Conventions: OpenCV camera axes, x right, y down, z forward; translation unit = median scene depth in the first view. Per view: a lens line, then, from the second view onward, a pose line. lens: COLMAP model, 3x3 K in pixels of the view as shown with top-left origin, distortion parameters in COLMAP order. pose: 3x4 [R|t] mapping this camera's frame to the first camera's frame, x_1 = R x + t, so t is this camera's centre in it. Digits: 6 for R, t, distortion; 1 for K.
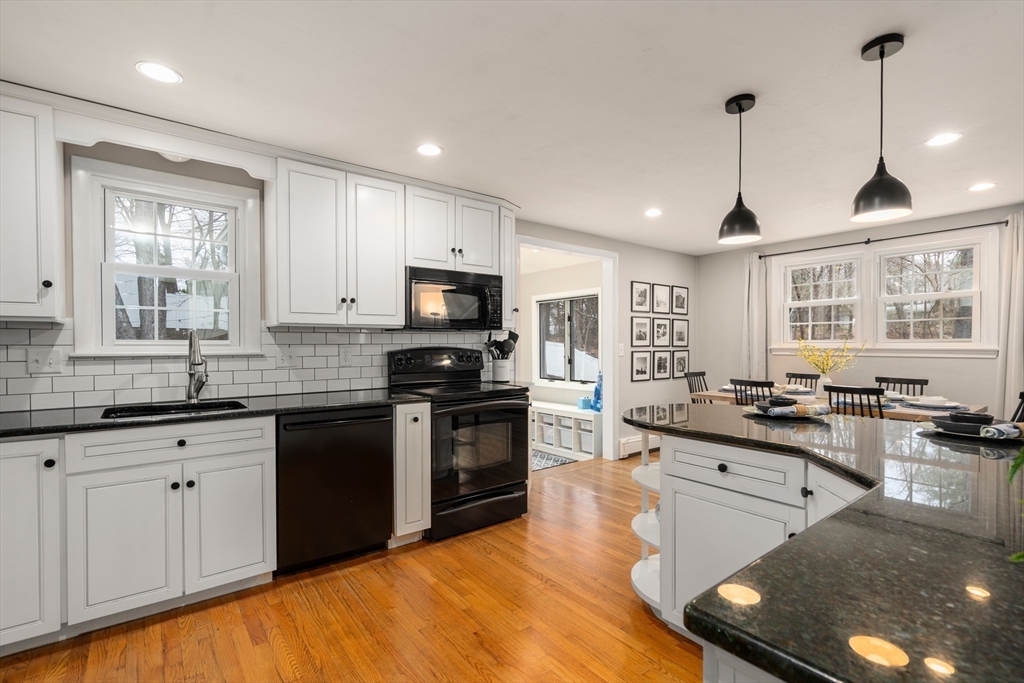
lens RADIAL K [[467.6, 0, 514.4], [0, 467.6, 347.9], [0, 0, 1]] dist [-0.002564, 0.001175]
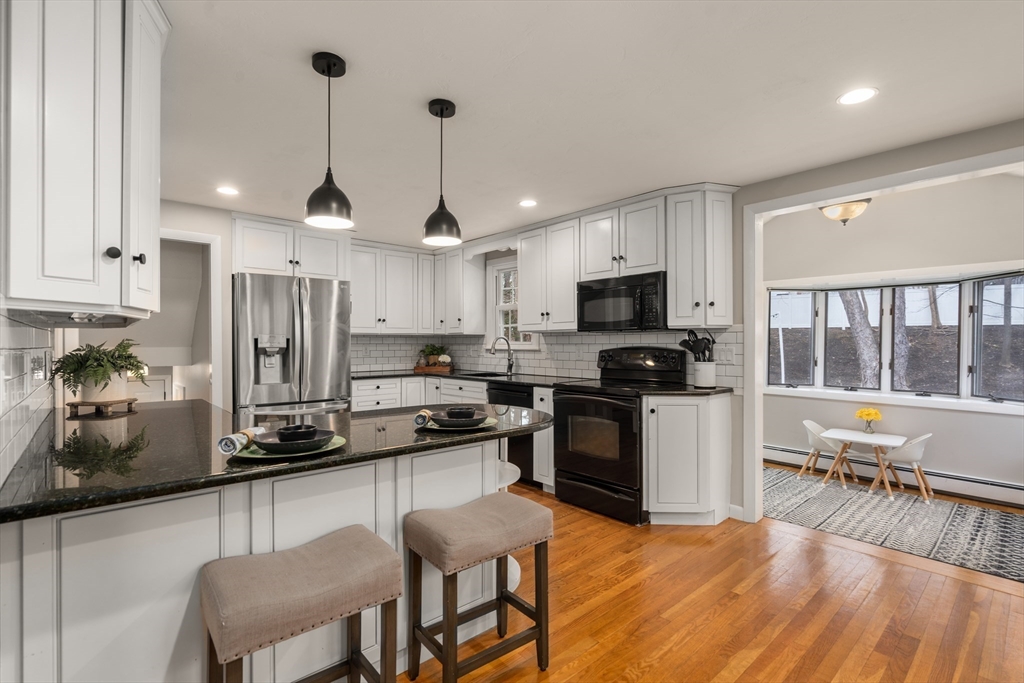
lens RADIAL K [[467.6, 0, 509.1], [0, 467.6, 345.6], [0, 0, 1]] dist [-0.002564, 0.001175]
pose [[0.066987, 0.005968, -0.997736, 0.623301], [-0.008767, 0.999947, 0.005393, -0.005488], [0.997715, 0.008386, 0.067036, 0.446592]]
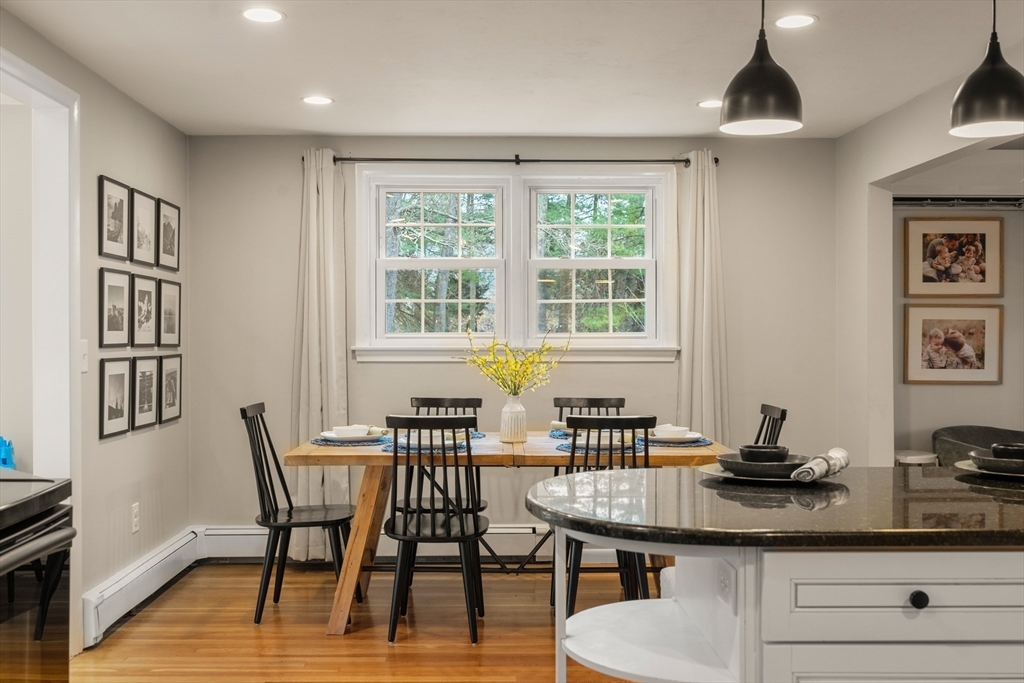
lens RADIAL K [[1018.0, 0, 504.3], [0, 1018.0, 345.3], [0, 0, 1]] dist [0.012129, 0.000000]
pose [[0.600871, -0.004553, 0.799333, -0.221540], [0.006327, 0.999980, 0.000939, -0.003208], [-0.799321, 0.004493, 0.600888, 0.240687]]
